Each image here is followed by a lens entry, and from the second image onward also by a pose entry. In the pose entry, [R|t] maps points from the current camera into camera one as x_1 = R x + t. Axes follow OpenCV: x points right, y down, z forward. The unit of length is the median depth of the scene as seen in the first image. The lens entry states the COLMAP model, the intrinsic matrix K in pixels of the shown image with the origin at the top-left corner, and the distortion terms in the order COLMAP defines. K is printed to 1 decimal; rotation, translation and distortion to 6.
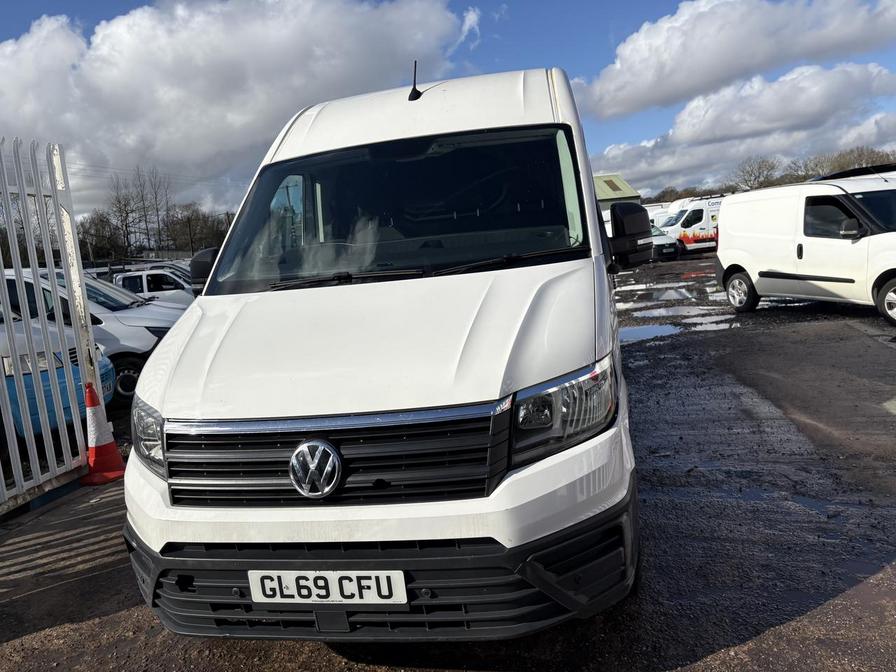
lens RADIAL K [[682.4, 0, 458.4], [0, 682.4, 335.0], [0, 0, 1]] dist [0.051279, -0.049758]
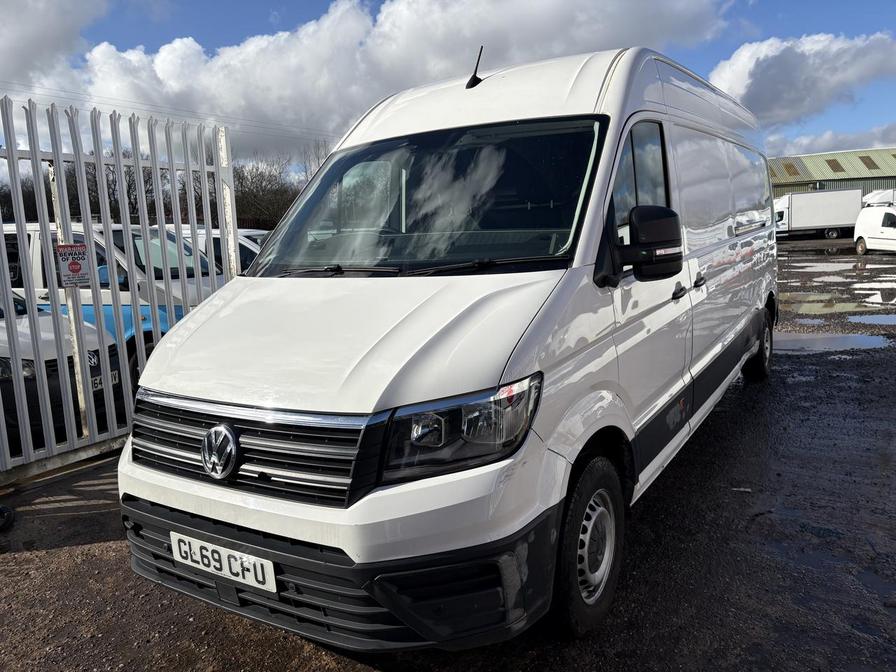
lens RADIAL K [[682.4, 0, 458.4], [0, 682.4, 335.0], [0, 0, 1]] dist [0.051279, -0.049758]
pose [[0.935390, 0.106575, -0.337174, 0.475581], [-0.091814, 0.993998, 0.059475, -0.083830], [0.341489, -0.024675, 0.939562, 0.116292]]
